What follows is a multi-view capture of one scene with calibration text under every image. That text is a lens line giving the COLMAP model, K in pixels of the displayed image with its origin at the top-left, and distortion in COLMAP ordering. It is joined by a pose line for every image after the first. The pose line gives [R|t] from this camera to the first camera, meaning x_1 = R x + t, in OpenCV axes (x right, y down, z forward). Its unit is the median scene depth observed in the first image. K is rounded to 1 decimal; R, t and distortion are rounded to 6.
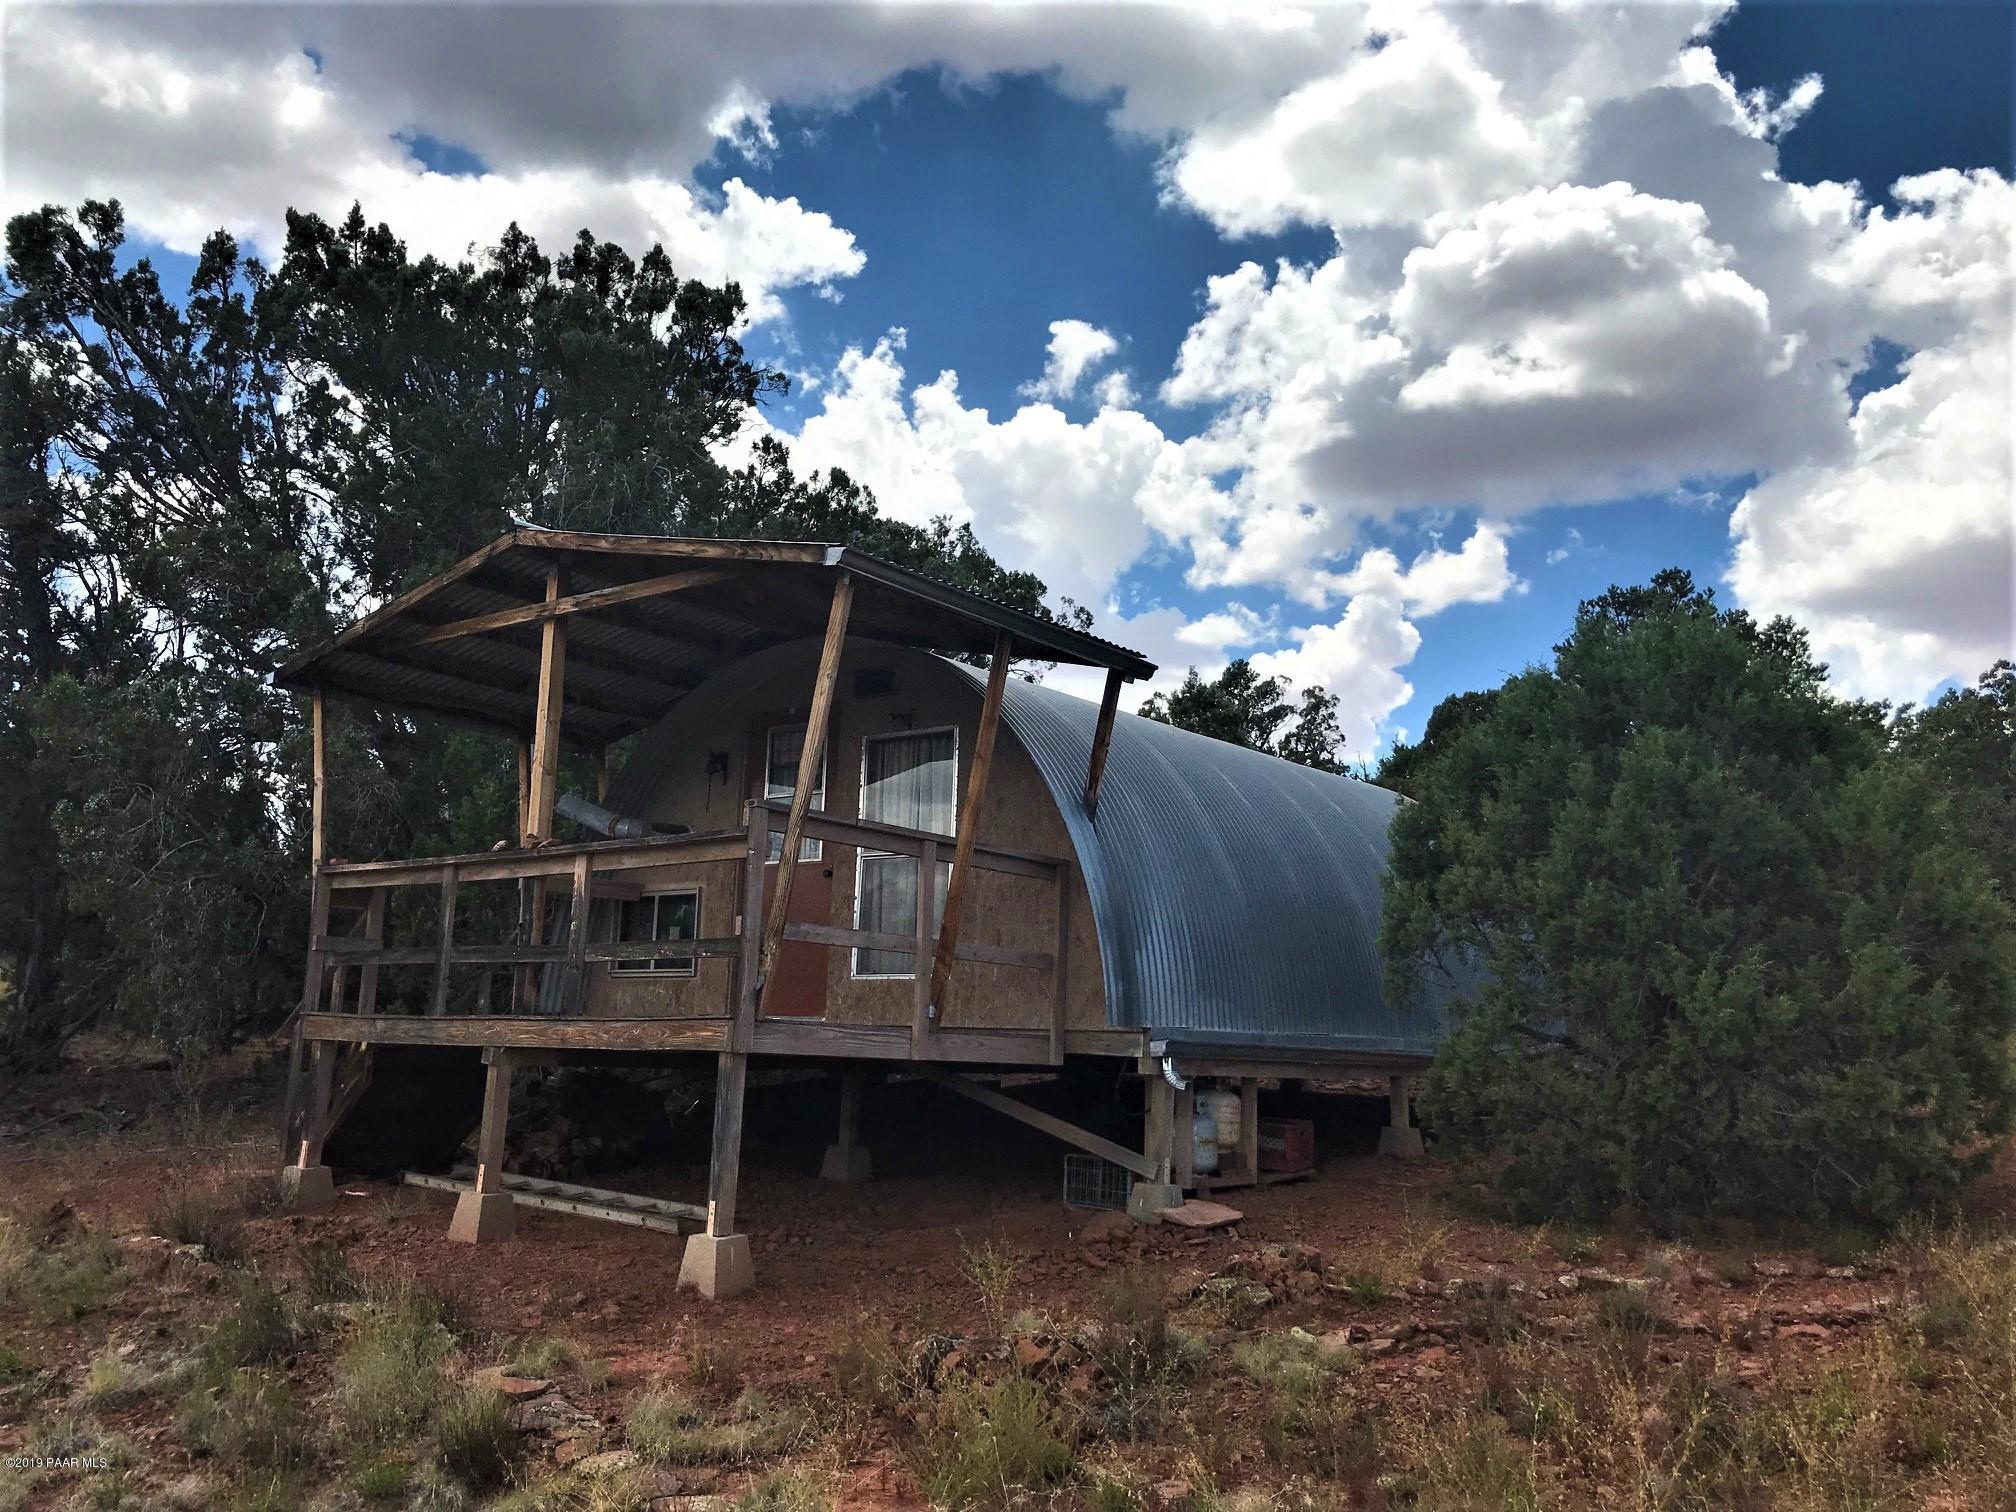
lens RADIAL K [[1647.1, 0, 968.8], [0, 1647.1, 777.2], [0, 0, 1]] dist [0.020832, -0.021405]
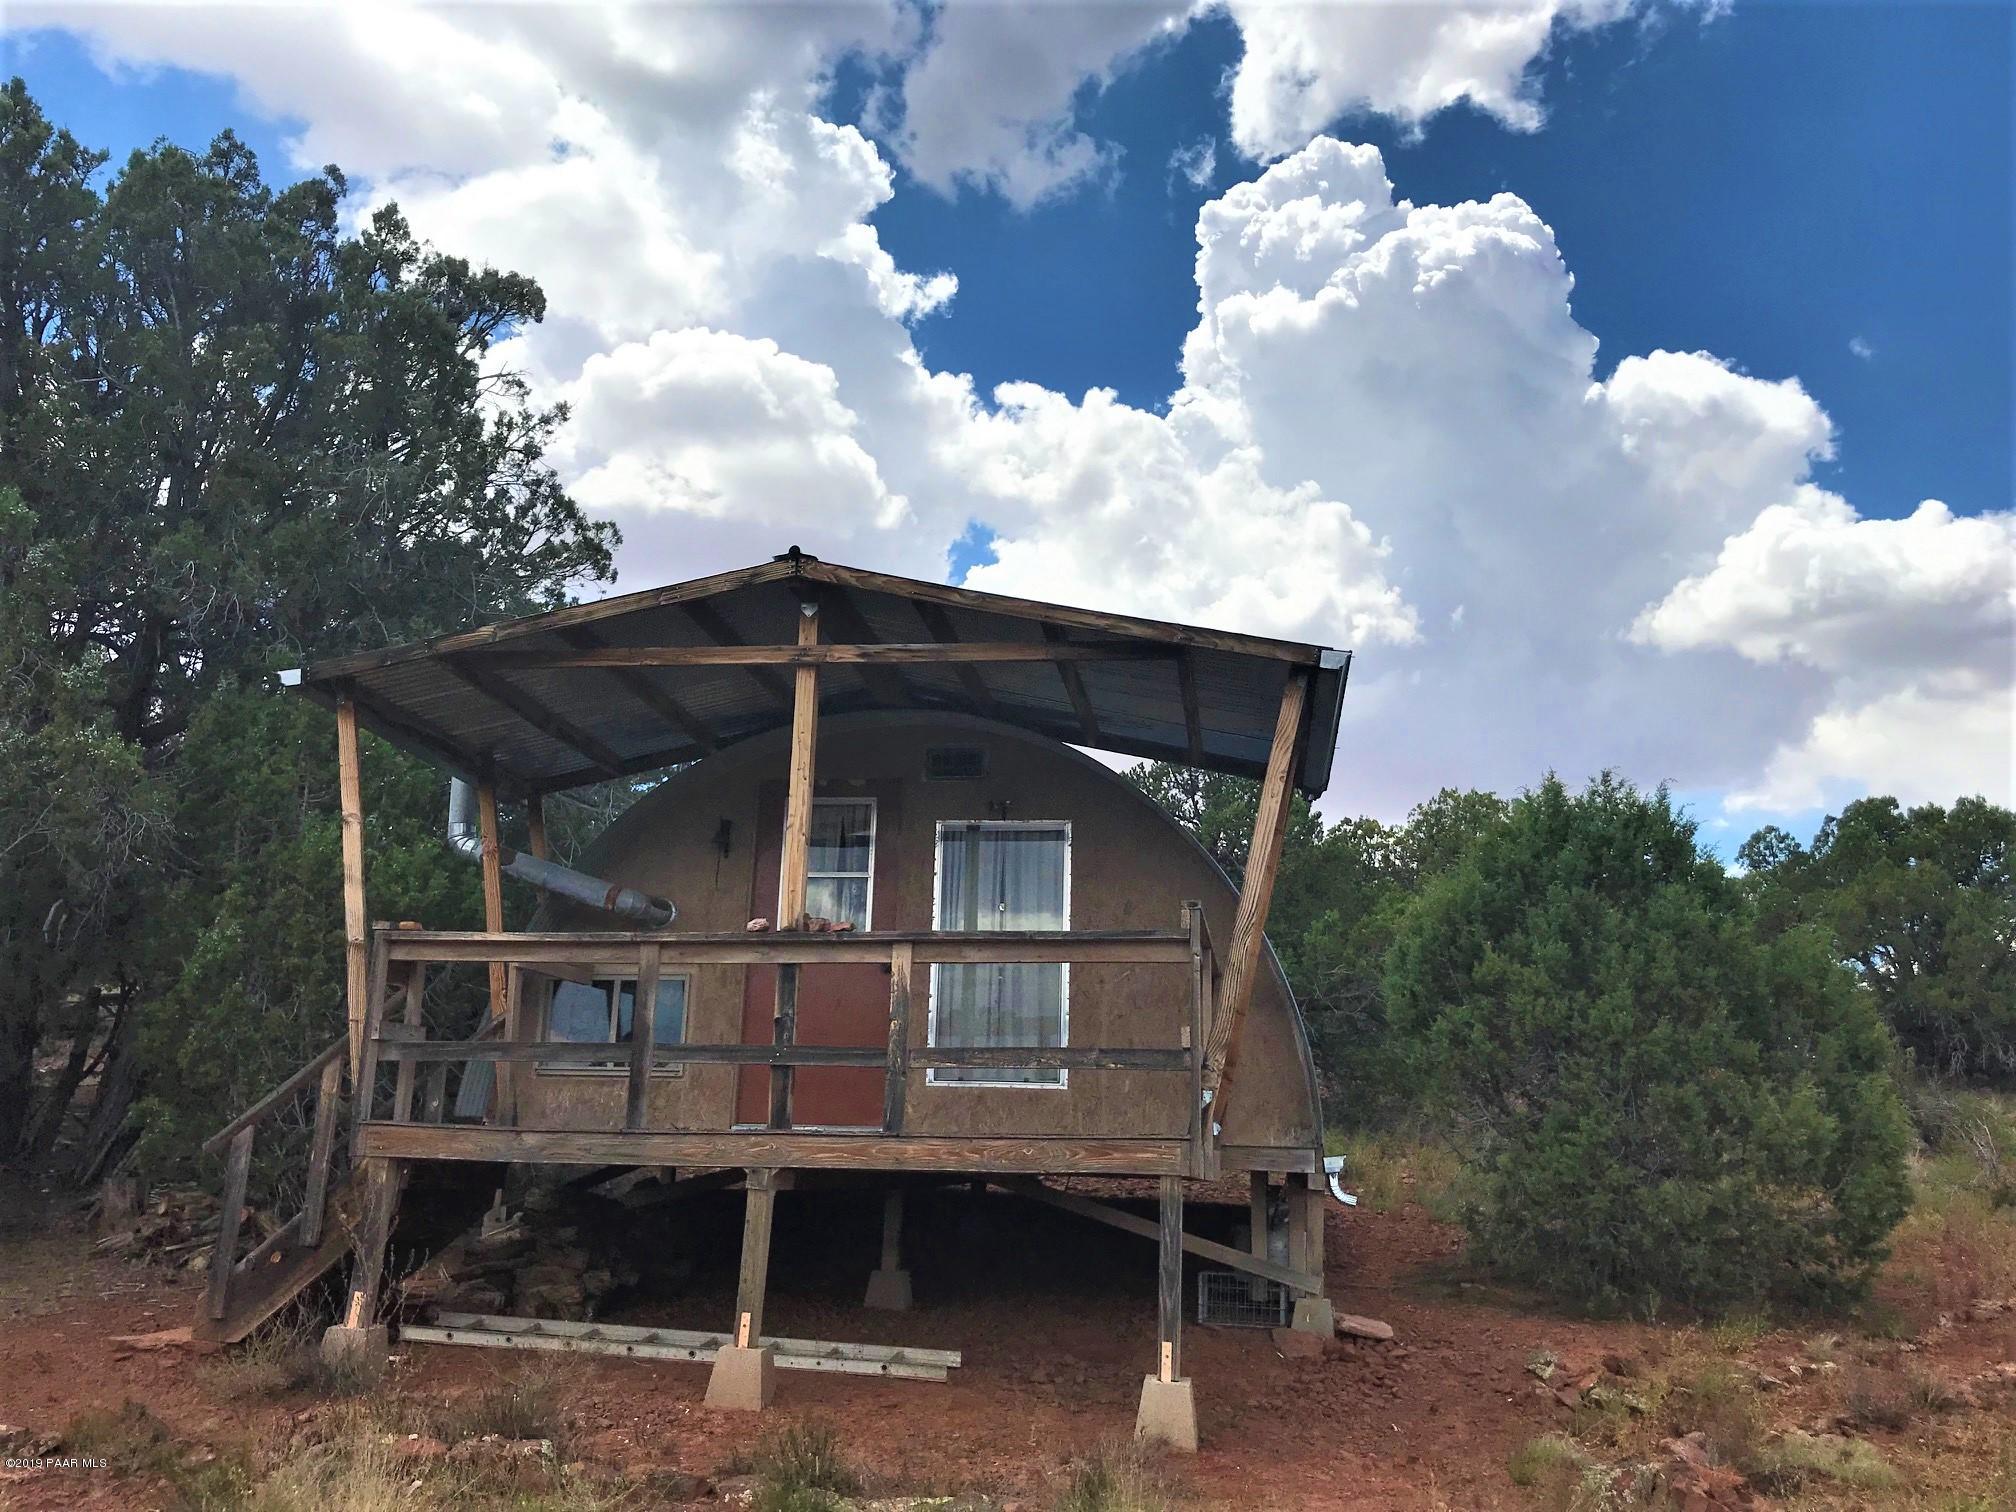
lens RADIAL K [[1647.1, 0, 912.8], [0, 1647.1, 775.9], [0, 0, 1]] dist [0.020832, -0.021405]
pose [[0.880960, 0.101533, 0.462169, -0.590933], [-0.077835, 0.994498, -0.070115, 0.017705], [-0.466745, 0.025795, 0.884016, 0.209057]]
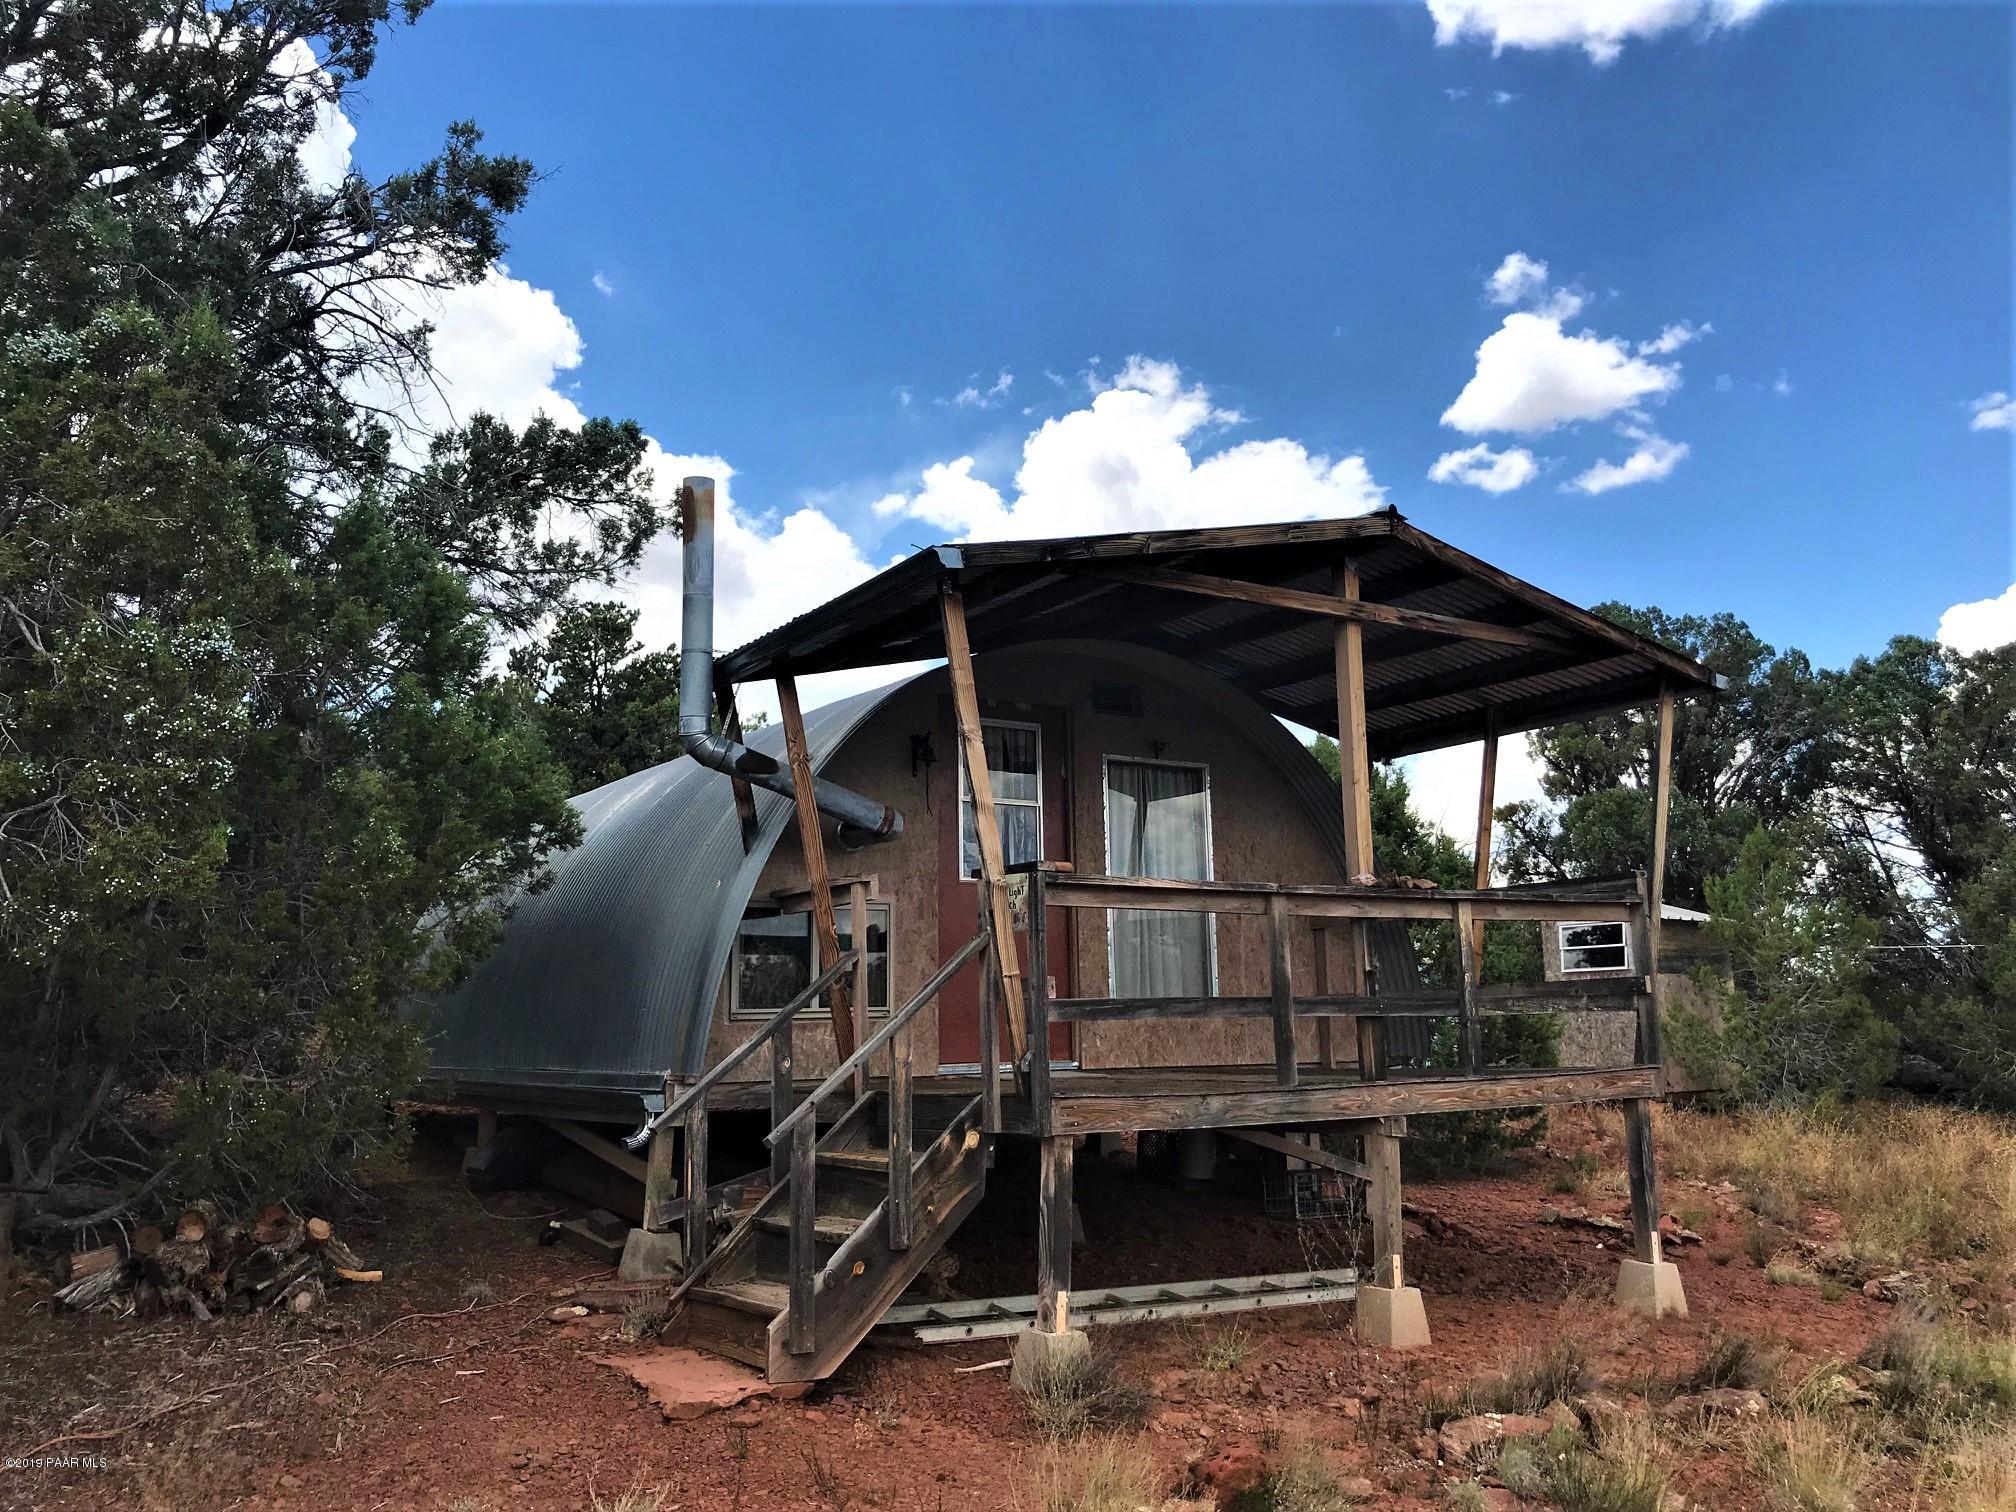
lens RADIAL K [[1647.1, 0, 1010.0], [0, 1647.1, 755.2], [0, 0, 1]] dist [0.020832, -0.021405]
pose [[0.356505, 0.120358, 0.926509, -1.105964], [-0.121746, 0.989197, -0.081656, 0.067578], [-0.926327, -0.083688, 0.367307, 0.830424]]
